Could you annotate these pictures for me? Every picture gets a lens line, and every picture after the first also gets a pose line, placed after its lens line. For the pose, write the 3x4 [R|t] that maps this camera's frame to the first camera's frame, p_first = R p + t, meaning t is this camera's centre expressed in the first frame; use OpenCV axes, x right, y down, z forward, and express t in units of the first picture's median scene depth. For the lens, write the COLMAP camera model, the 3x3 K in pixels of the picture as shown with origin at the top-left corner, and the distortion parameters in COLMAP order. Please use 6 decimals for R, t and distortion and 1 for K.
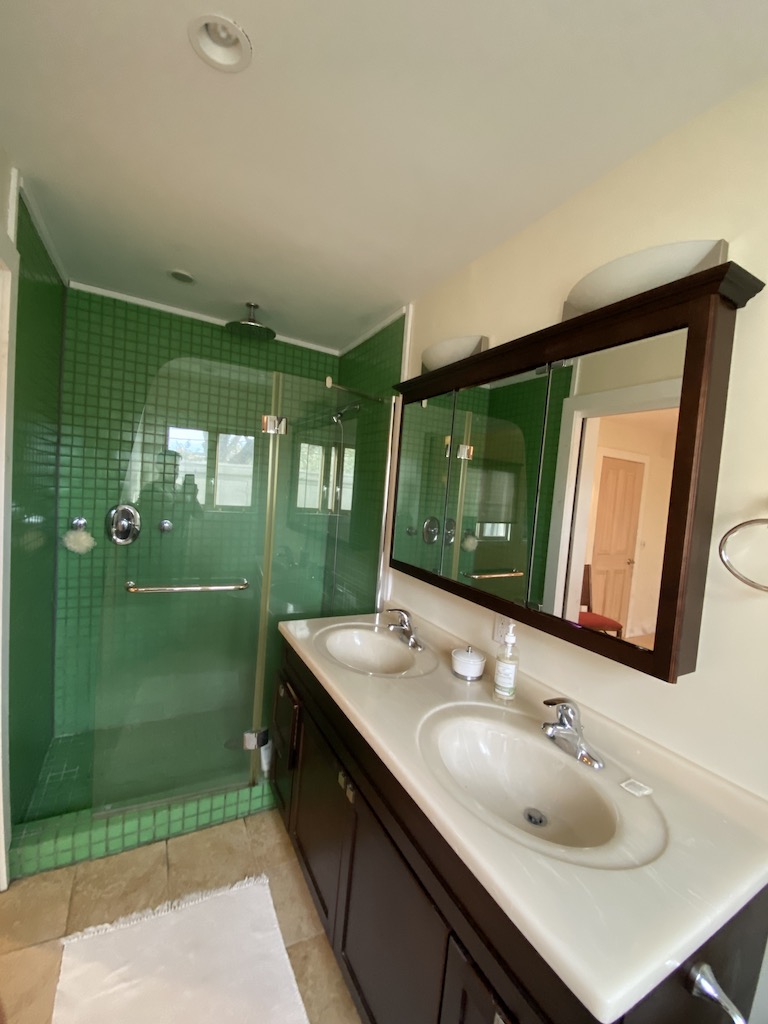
lens RADIAL K [[427.2, 0, 384.0], [0, 427.2, 512.0], [0, 0, 1]] dist [-0.001760, -0.000481]
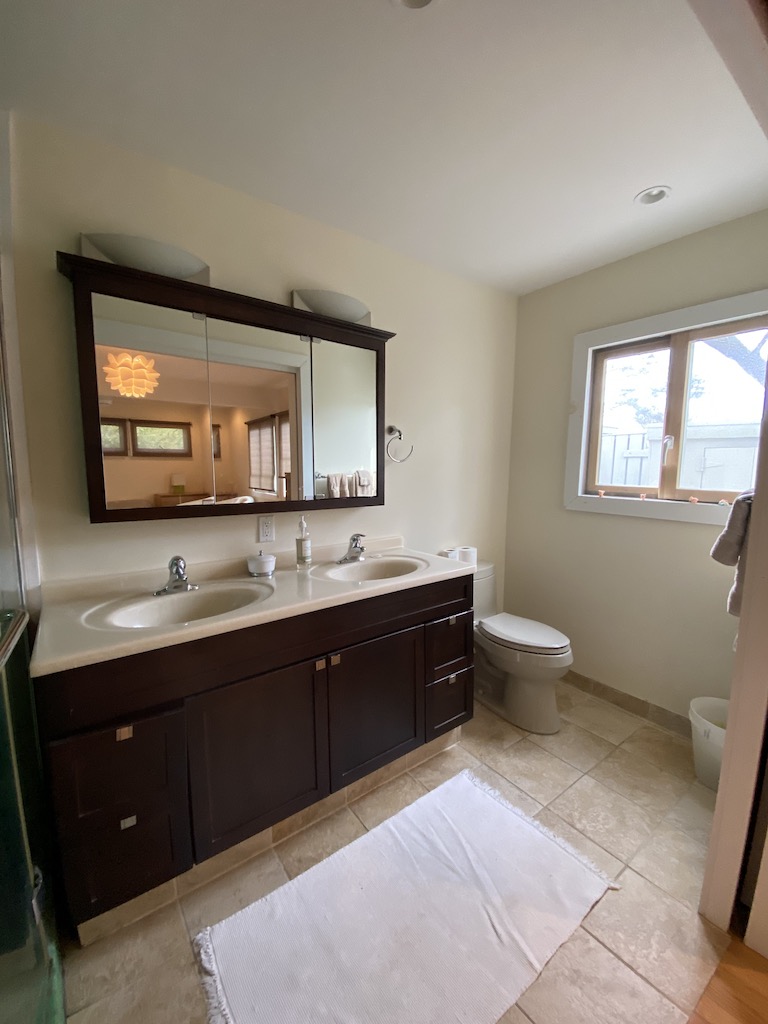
lens RADIAL K [[427.2, 0, 384.0], [0, 427.2, 512.0], [0, 0, 1]] dist [-0.001760, -0.000481]
pose [[-0.131055, -0.165303, 0.977497, -1.102779], [0.040892, 0.984260, 0.171929, 0.012994], [-0.990531, 0.062504, -0.122233, 0.860833]]
